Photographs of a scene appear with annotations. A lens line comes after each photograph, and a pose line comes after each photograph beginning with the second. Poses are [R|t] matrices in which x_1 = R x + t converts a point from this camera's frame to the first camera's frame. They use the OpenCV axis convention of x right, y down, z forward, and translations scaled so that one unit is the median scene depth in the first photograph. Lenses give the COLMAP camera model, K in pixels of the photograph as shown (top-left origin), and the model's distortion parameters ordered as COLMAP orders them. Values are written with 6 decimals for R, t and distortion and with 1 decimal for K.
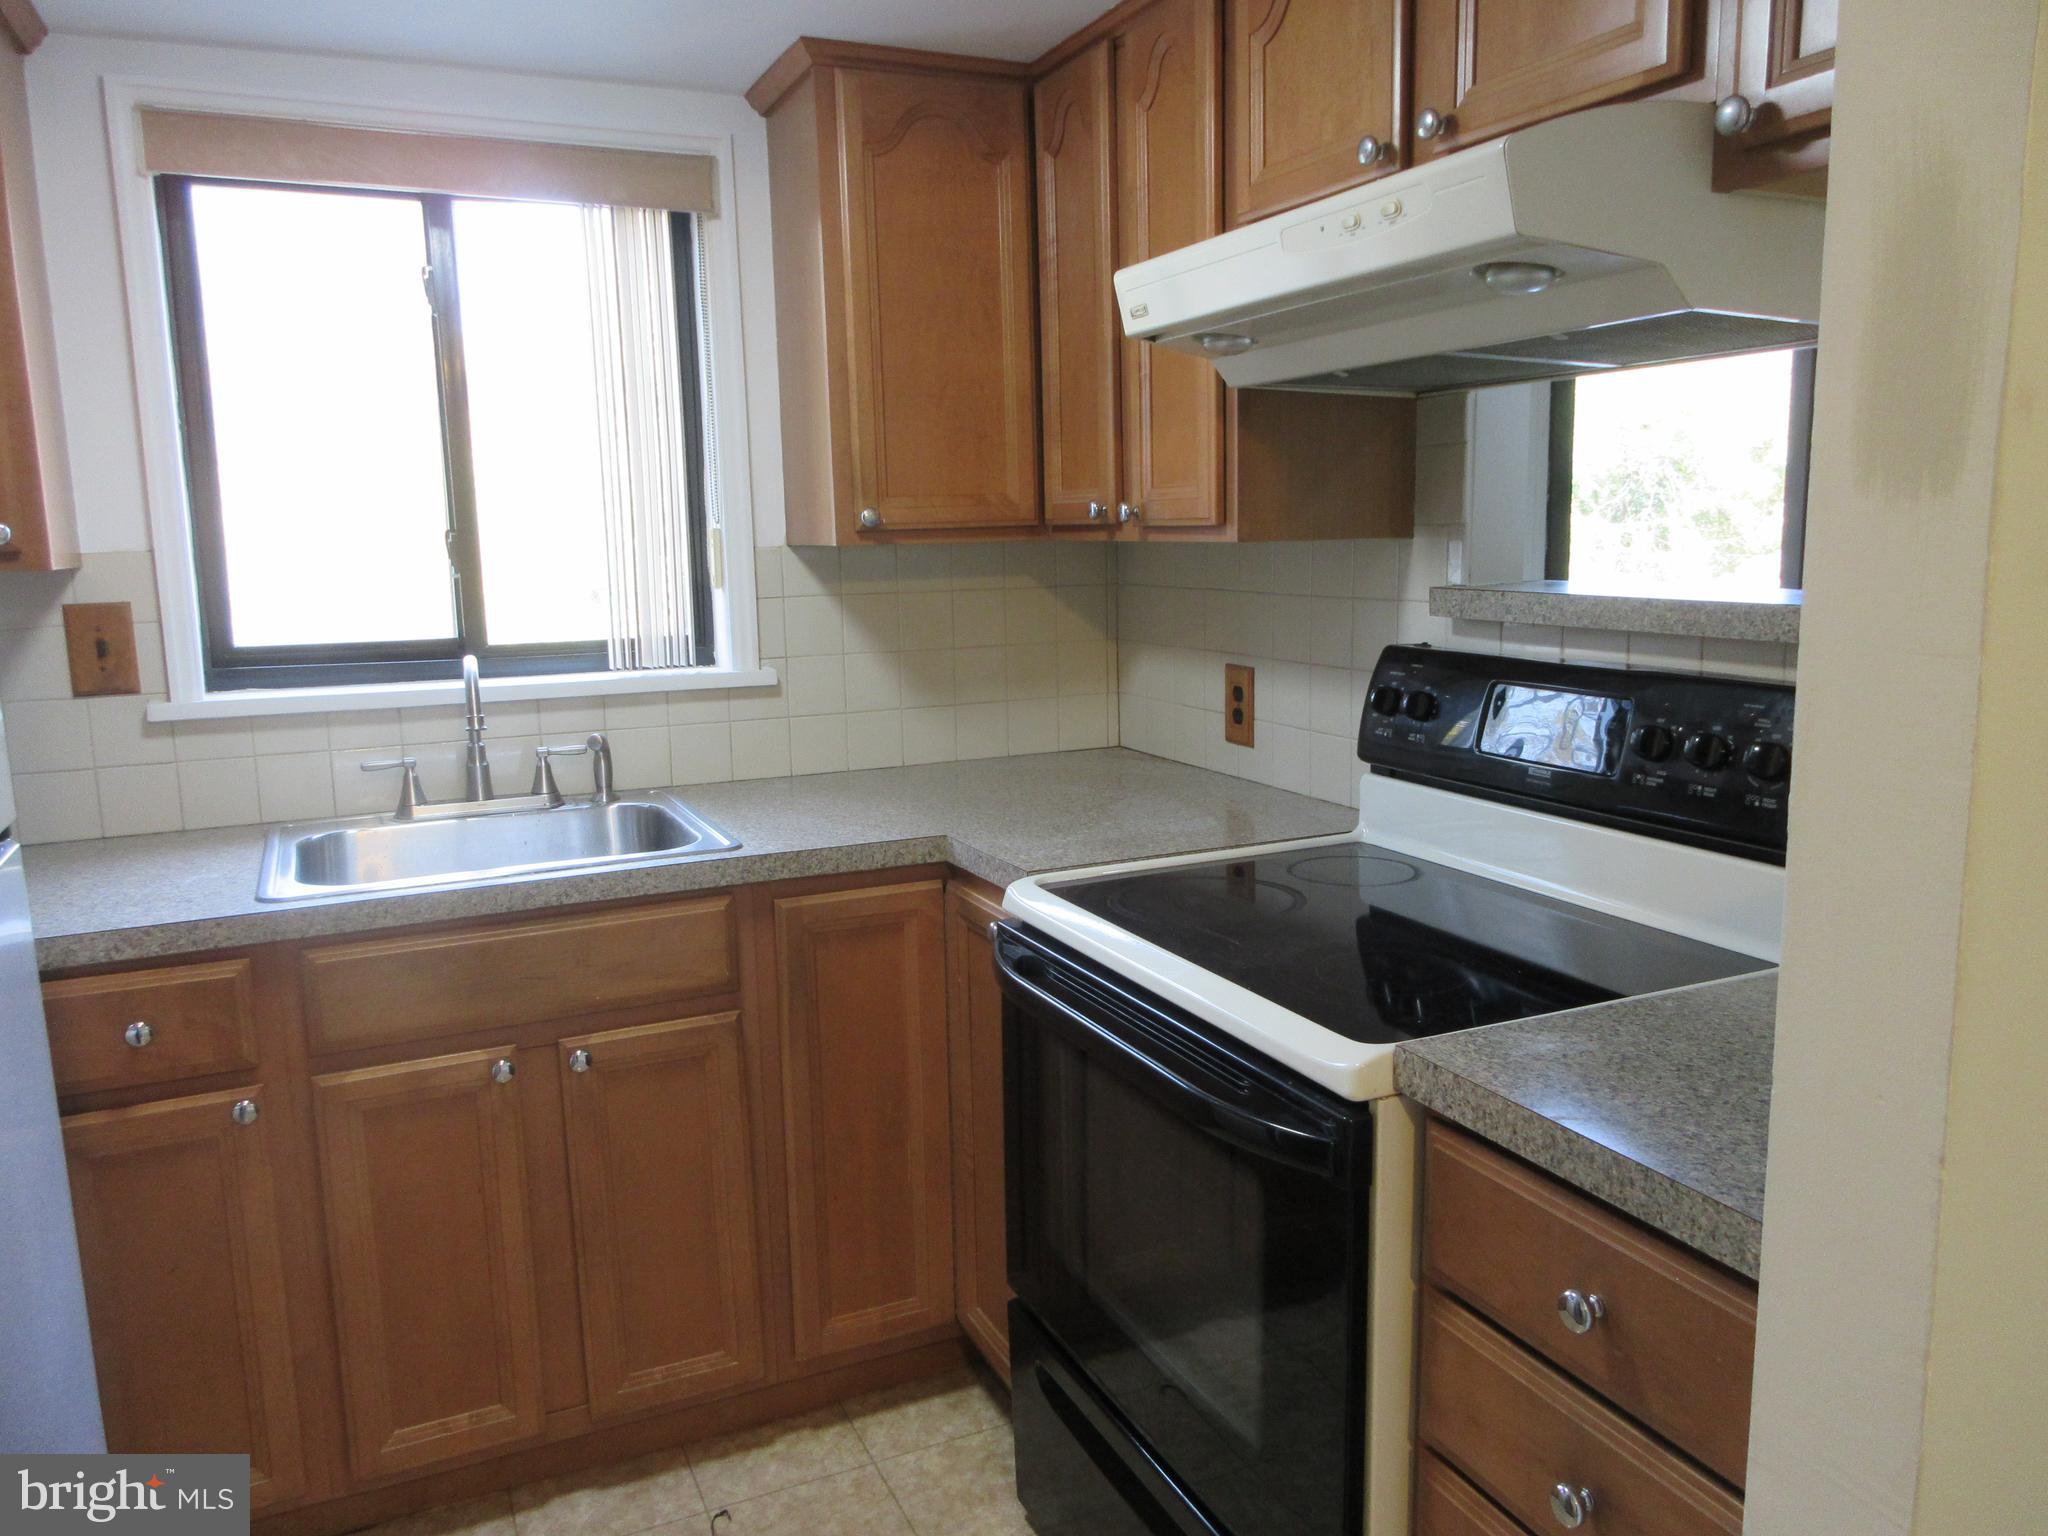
lens RADIAL K [[1529.3, 0, 1024.0], [0, 1529.3, 768.0], [0, 0, 1]] dist [0.003274, 0.004049]
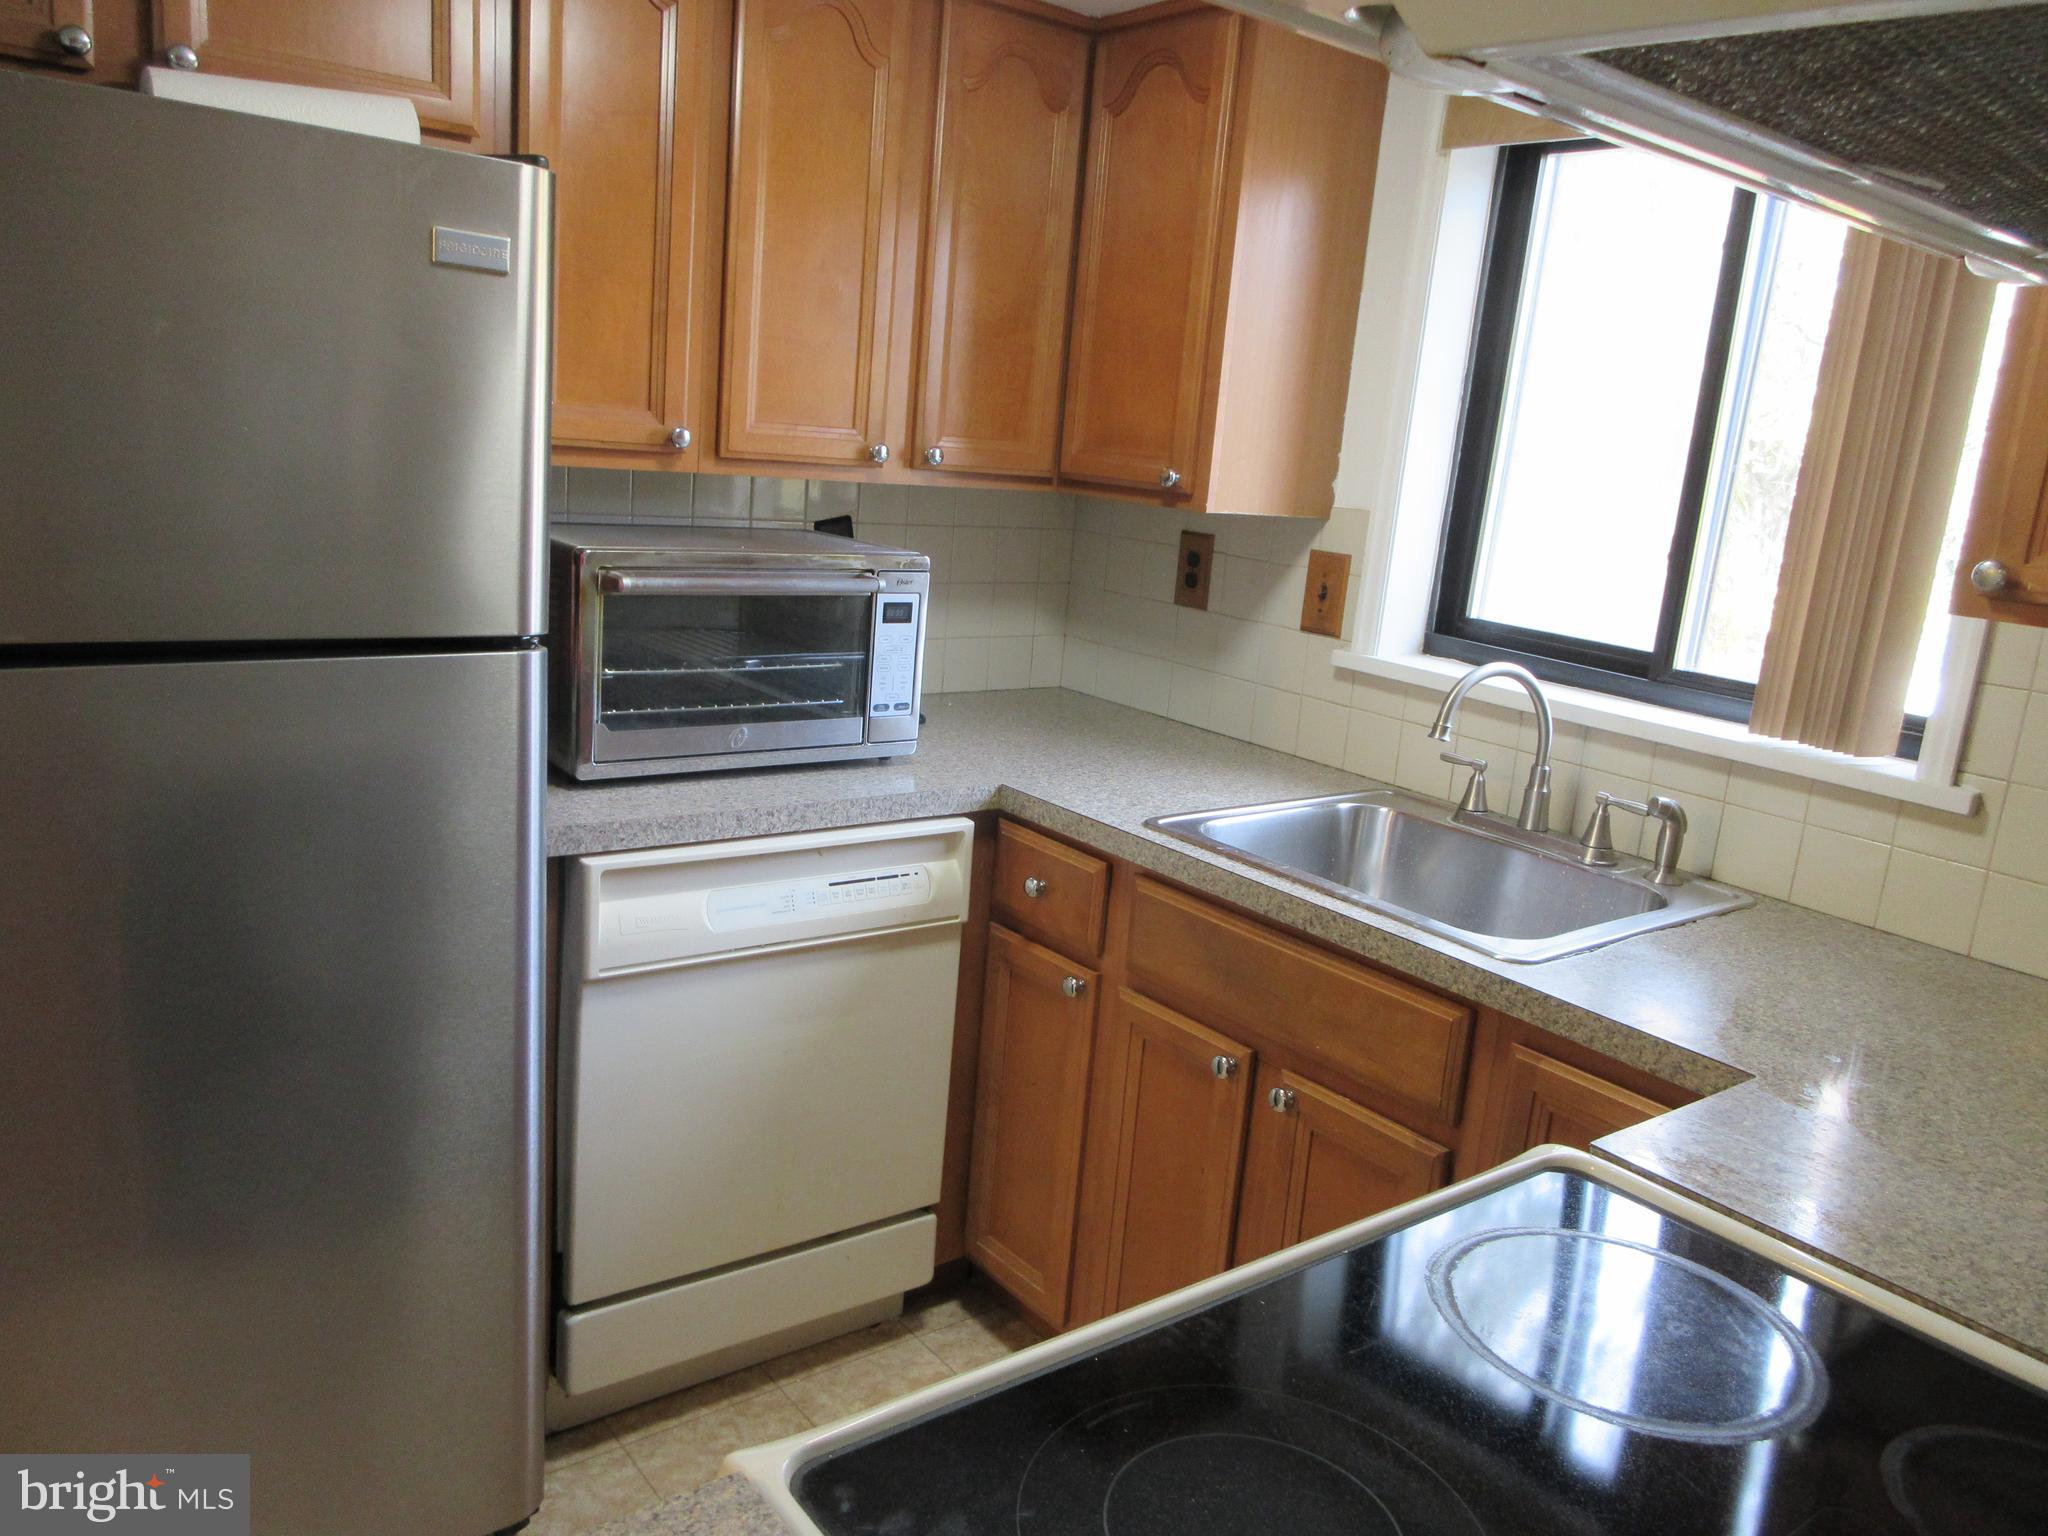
lens RADIAL K [[1532.5, 0, 1024.0], [0, 1532.5, 768.0], [0, 0, 1]] dist [0.009619, -0.000214]
pose [[0.233866, 0.259116, -0.937105, 0.432272], [-0.243295, 0.948765, 0.201623, -0.129391], [0.941336, 0.180840, 0.284926, 0.496403]]
